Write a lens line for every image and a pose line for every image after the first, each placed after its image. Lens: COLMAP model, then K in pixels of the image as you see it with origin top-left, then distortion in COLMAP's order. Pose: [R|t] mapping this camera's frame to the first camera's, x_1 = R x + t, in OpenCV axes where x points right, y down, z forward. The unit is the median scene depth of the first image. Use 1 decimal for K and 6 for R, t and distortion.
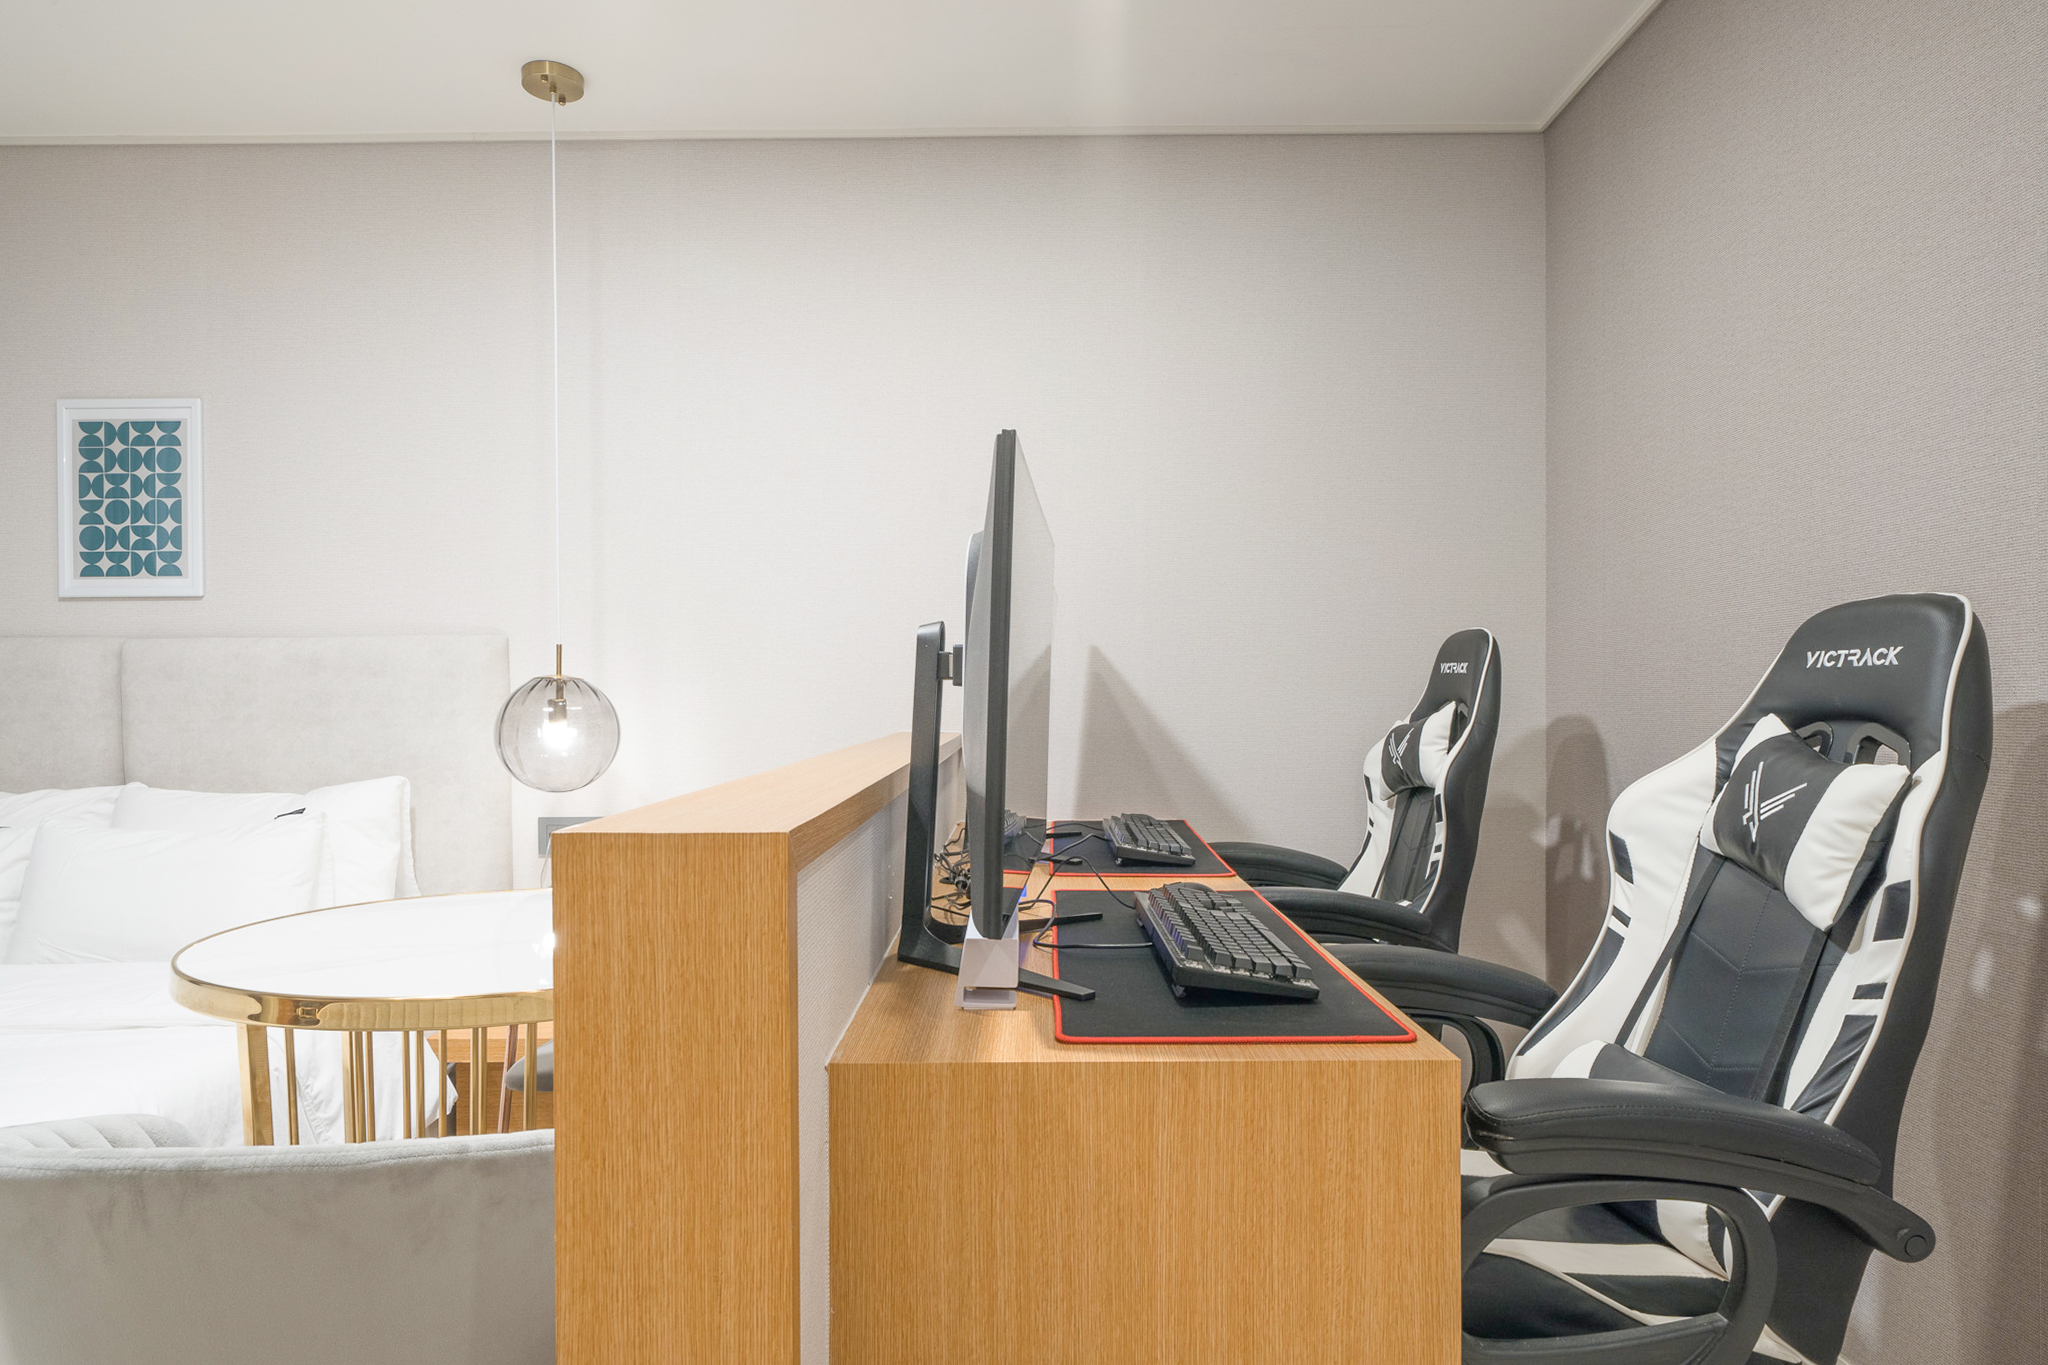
lens RADIAL K [[1191.2, 0, 1025.1], [0, 1191.2, 679.7], [0, 0, 1]] dist [0.001902, 0.001202]
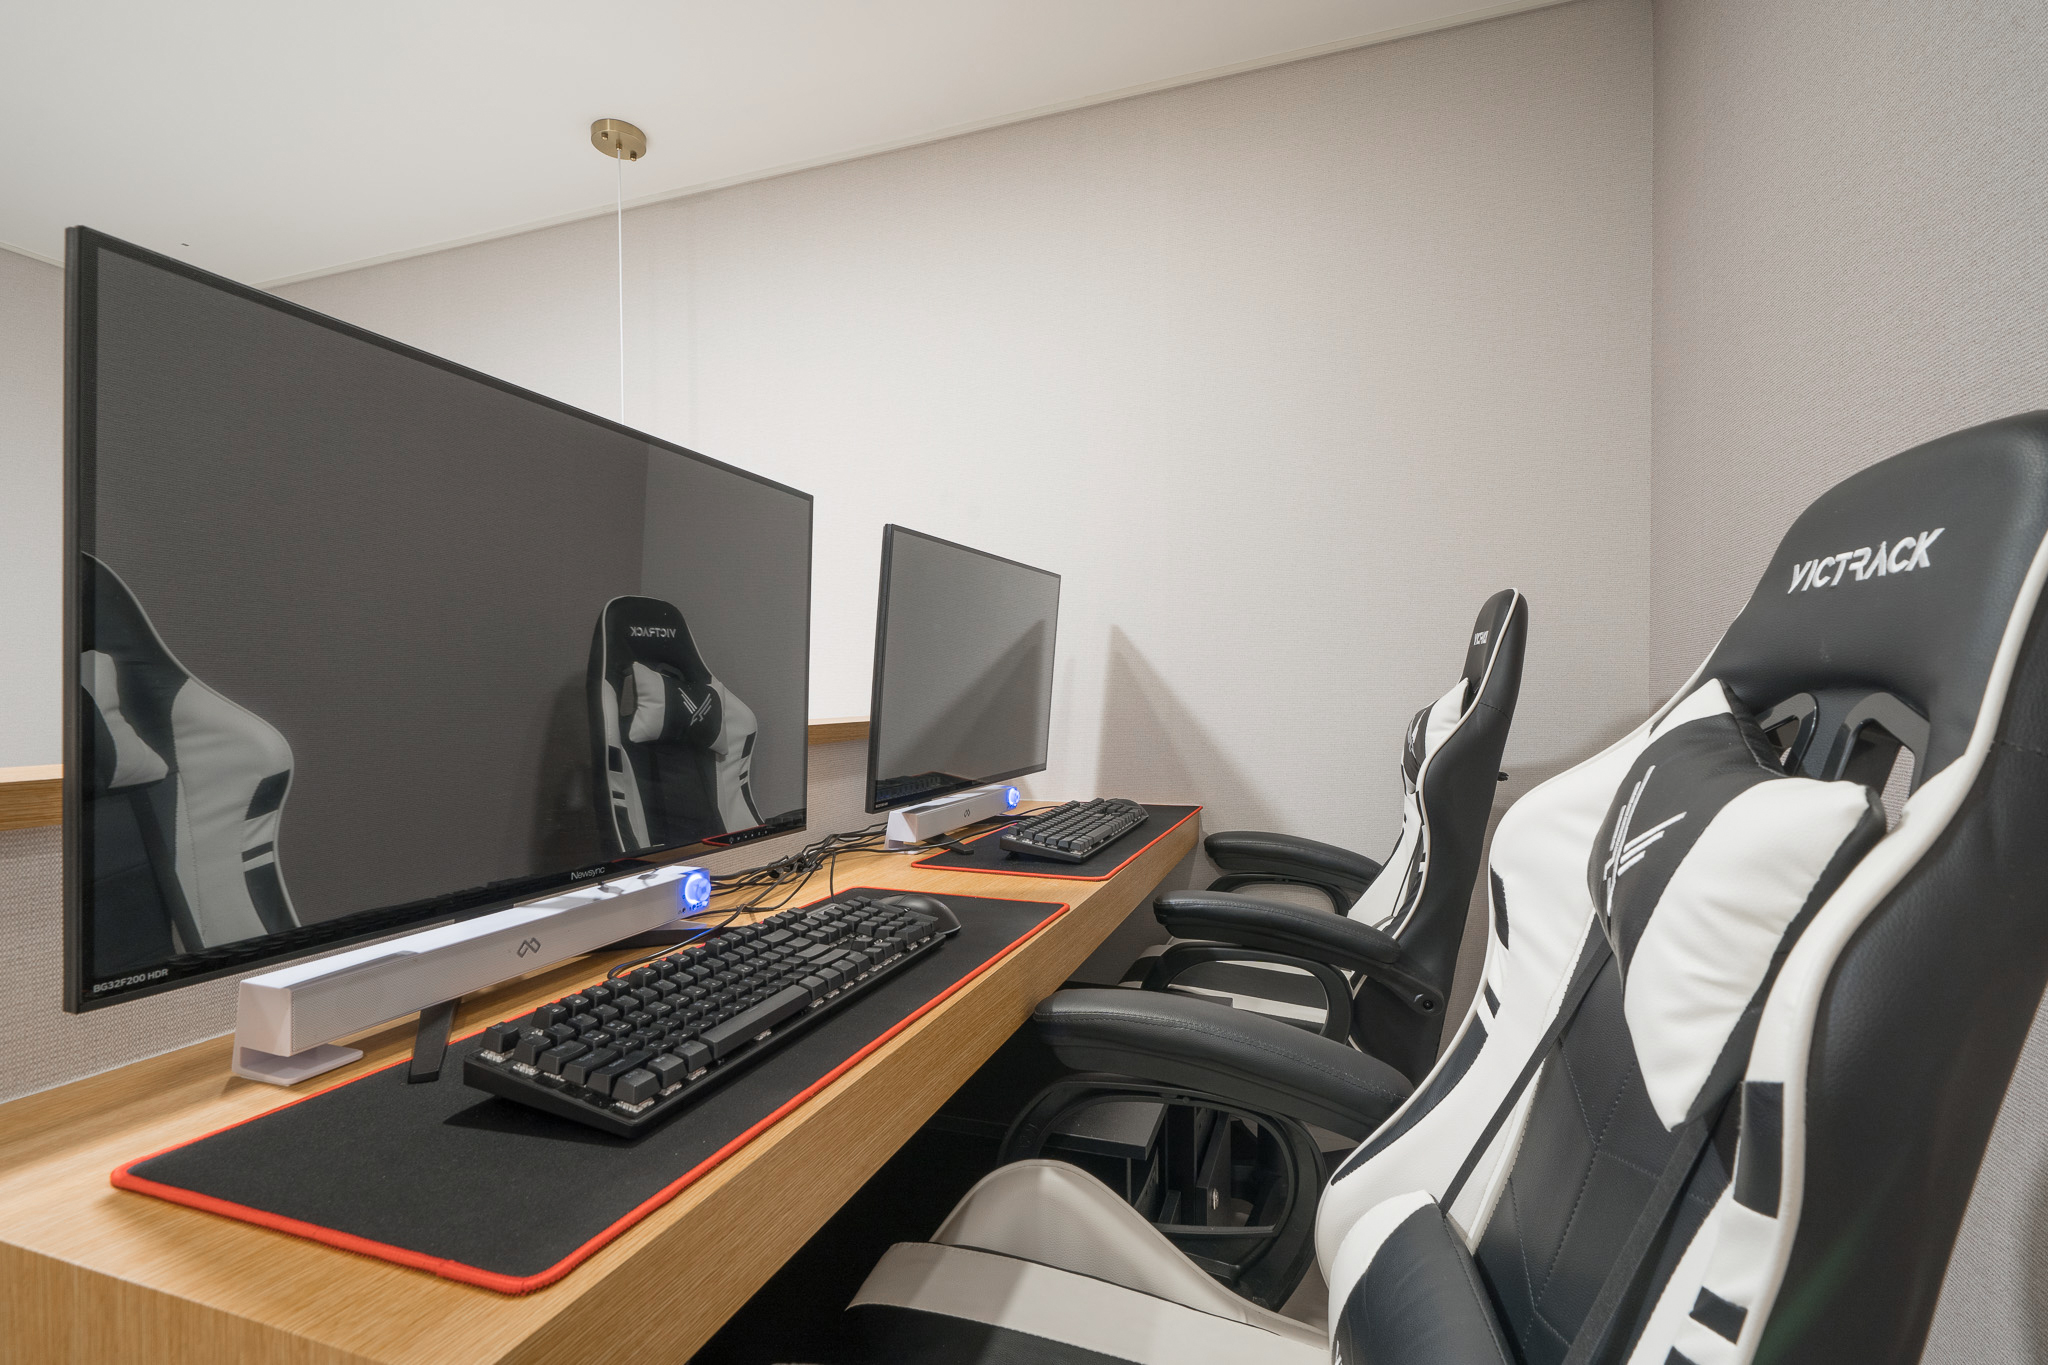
lens RADIAL K [[933.6, 0, 1022.3], [0, 933.6, 691.4], [0, 0, 1]] dist [-0.004566, -0.000625]
pose [[0.944314, 0.001850, -0.329039, 0.478691], [0.003680, 0.999862, 0.016183, 0.026912], [0.329024, -0.016492, 0.944178, 0.499429]]
